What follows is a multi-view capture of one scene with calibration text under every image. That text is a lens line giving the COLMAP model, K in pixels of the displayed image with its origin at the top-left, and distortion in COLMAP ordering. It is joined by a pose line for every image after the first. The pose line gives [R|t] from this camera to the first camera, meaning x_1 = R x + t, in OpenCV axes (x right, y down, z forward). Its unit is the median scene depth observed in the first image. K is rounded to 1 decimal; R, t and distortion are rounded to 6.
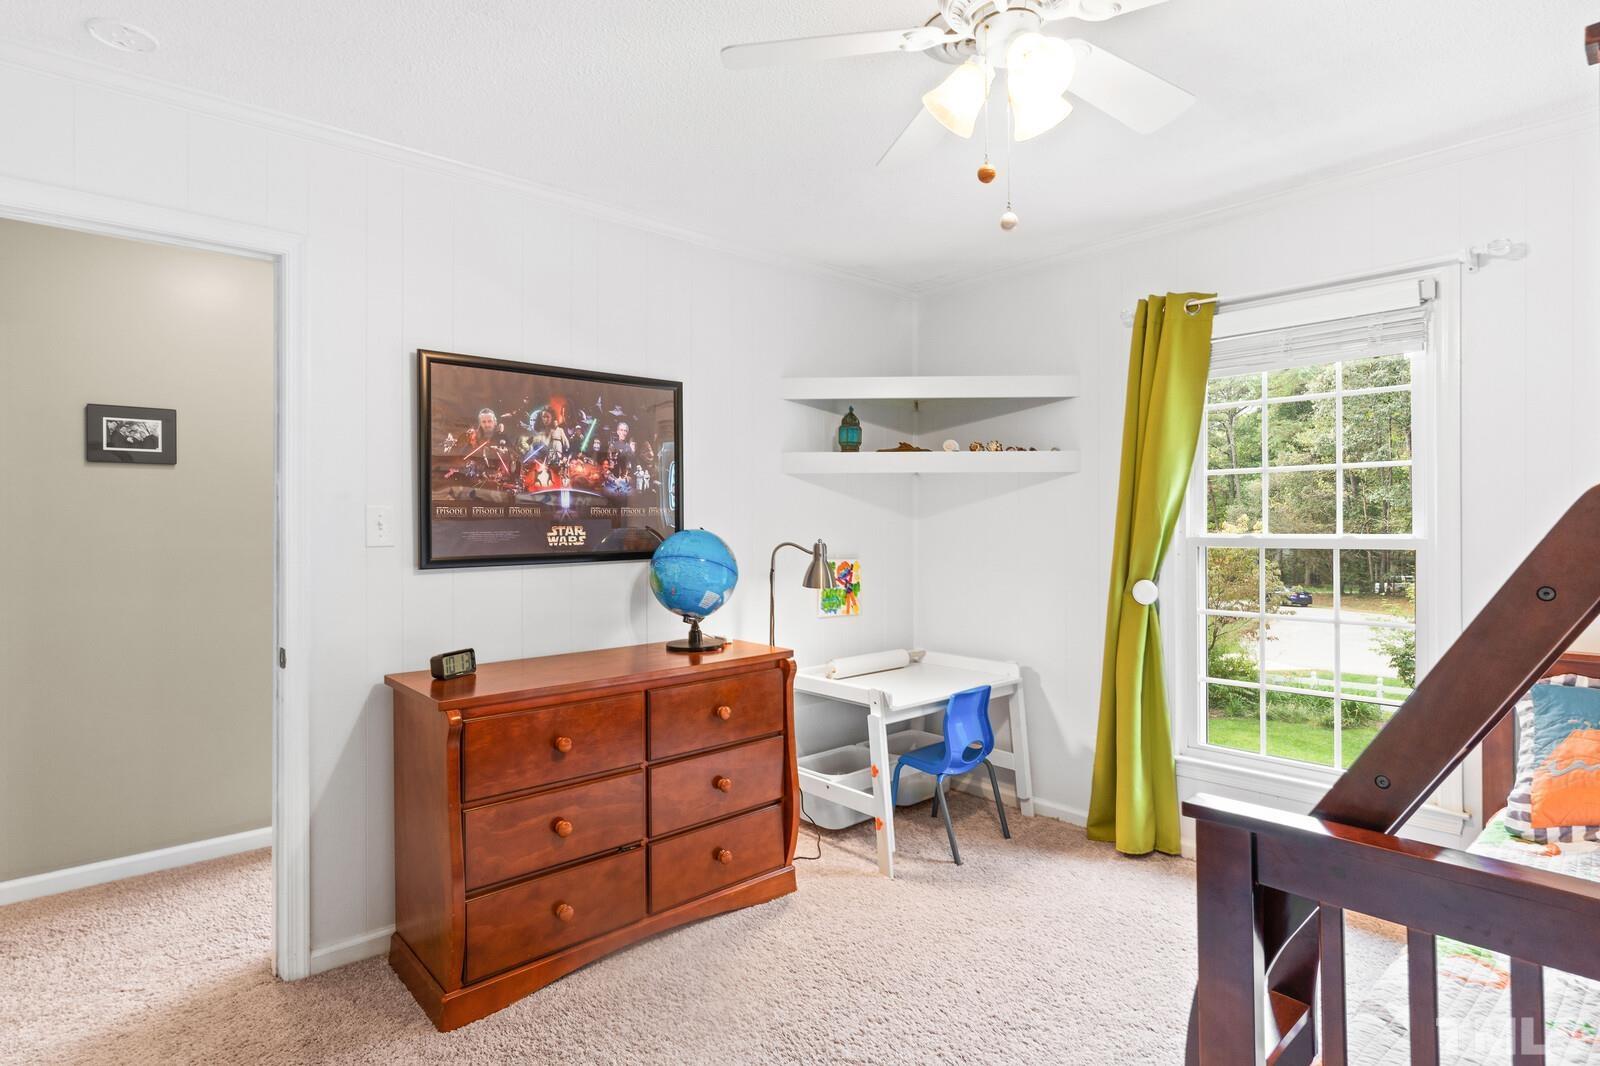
lens RADIAL K [[843.2, 0, 800.0], [0, 843.2, 533.0], [0, 0, 1]] dist [0.000639, 0.001244]
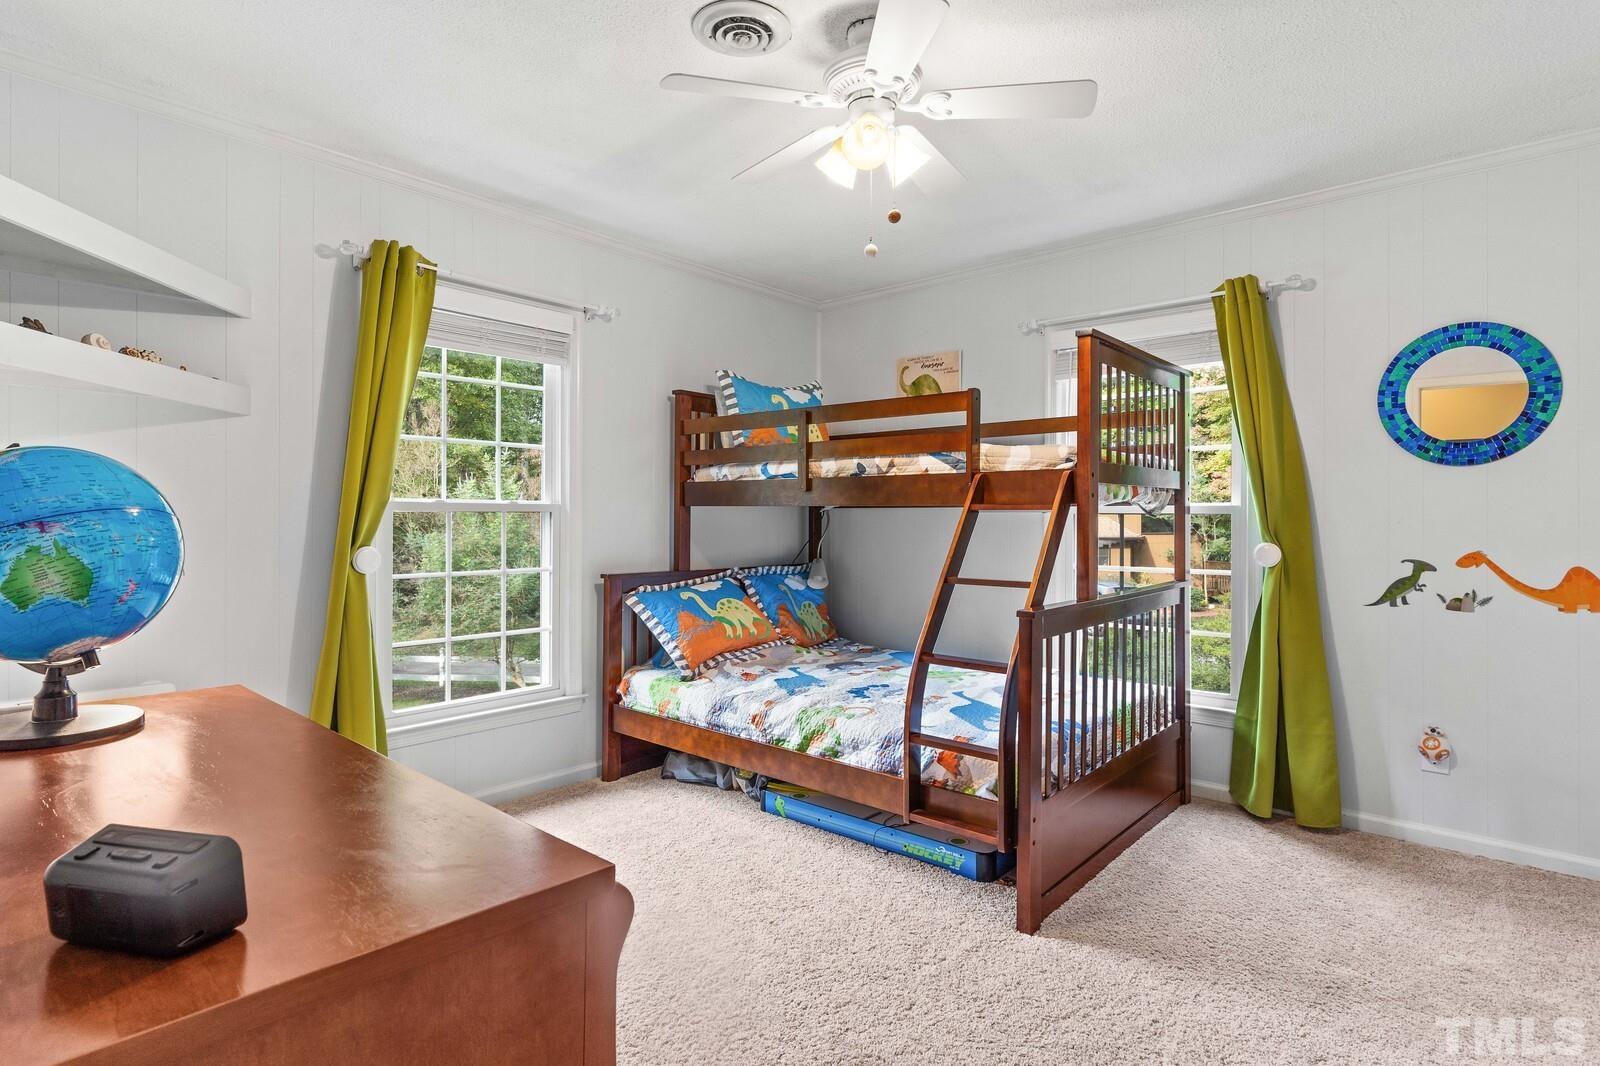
lens RADIAL K [[843.2, 0, 800.0], [0, 843.2, 533.0], [0, 0, 1]] dist [0.000639, 0.001244]
pose [[-0.112748, -0.012420, 0.993546, -0.636329], [0.008175, 0.999876, 0.013427, 0.038118], [-0.993590, 0.009636, -0.112633, 0.741830]]
